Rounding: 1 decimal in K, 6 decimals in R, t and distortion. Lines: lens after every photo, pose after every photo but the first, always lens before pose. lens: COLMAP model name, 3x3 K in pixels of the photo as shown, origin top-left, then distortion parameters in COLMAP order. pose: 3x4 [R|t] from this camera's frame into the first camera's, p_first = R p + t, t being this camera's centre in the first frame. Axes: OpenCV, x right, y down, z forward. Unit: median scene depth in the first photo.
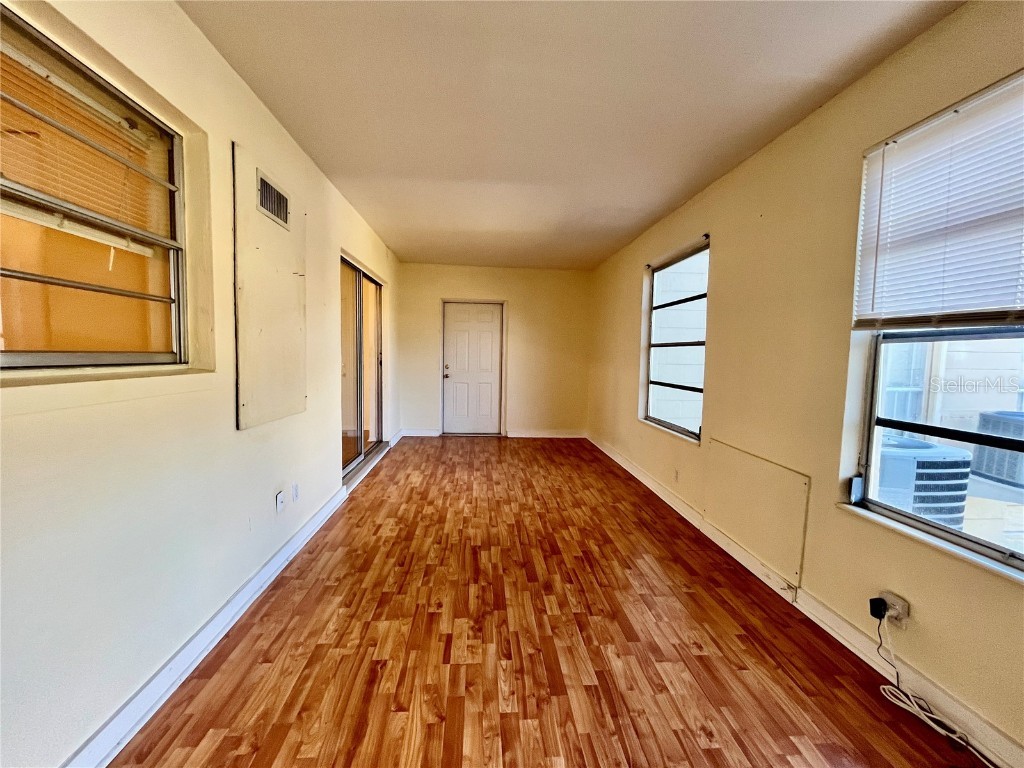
lens RADIAL K [[415.1, 0, 510.5], [0, 415.1, 383.2], [0, 0, 1]] dist [-0.002124, 0.000205]
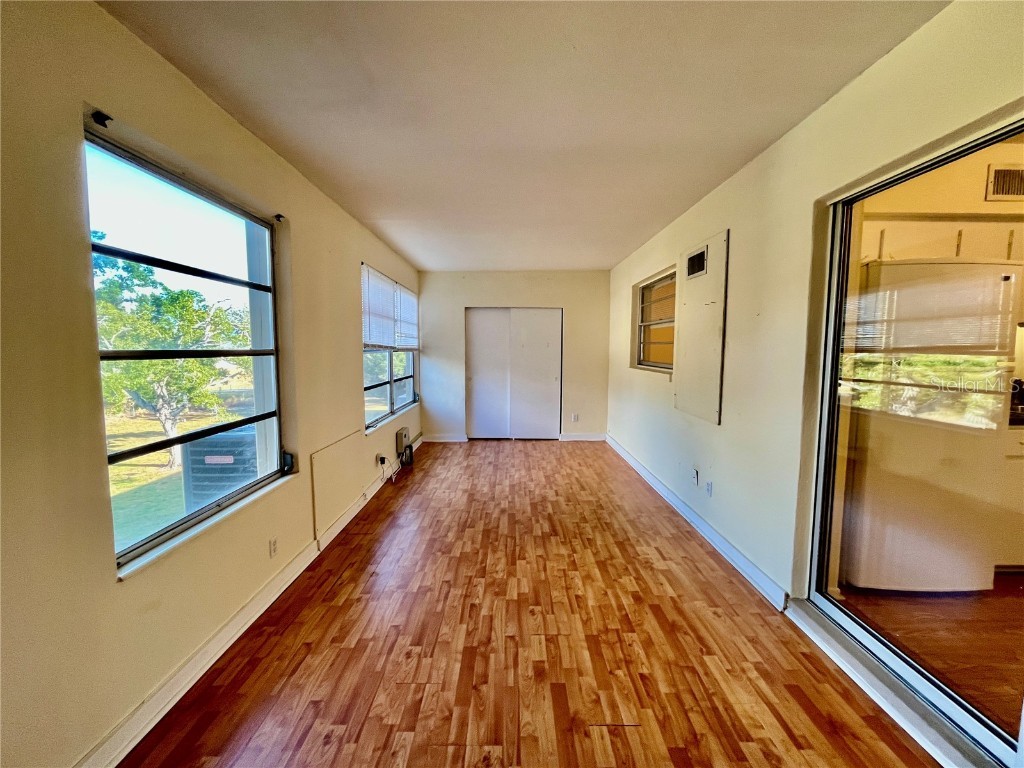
lens RADIAL K [[415.1, 0, 510.5], [0, 415.1, 383.2], [0, 0, 1]] dist [-0.002124, 0.000205]
pose [[-0.996633, -0.025913, 0.077786, -0.037214], [-0.013466, 0.987591, 0.156471, -0.185629], [-0.080875, 0.154897, -0.984615, 1.928333]]
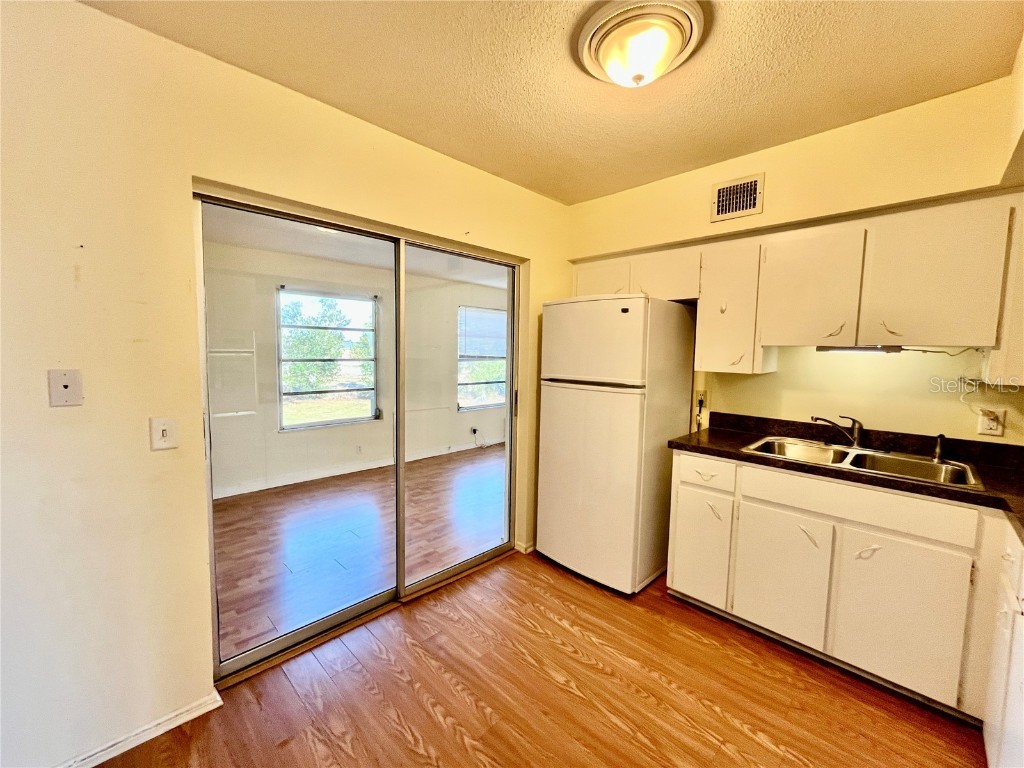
lens RADIAL K [[415.1, 0, 510.5], [0, 415.1, 383.2], [0, 0, 1]] dist [-0.002124, 0.000205]
pose [[-0.651260, -0.086038, 0.753961, -1.264509], [0.026846, 0.990318, 0.136198, -0.238448], [-0.758379, 0.108941, -0.642645, 1.833531]]
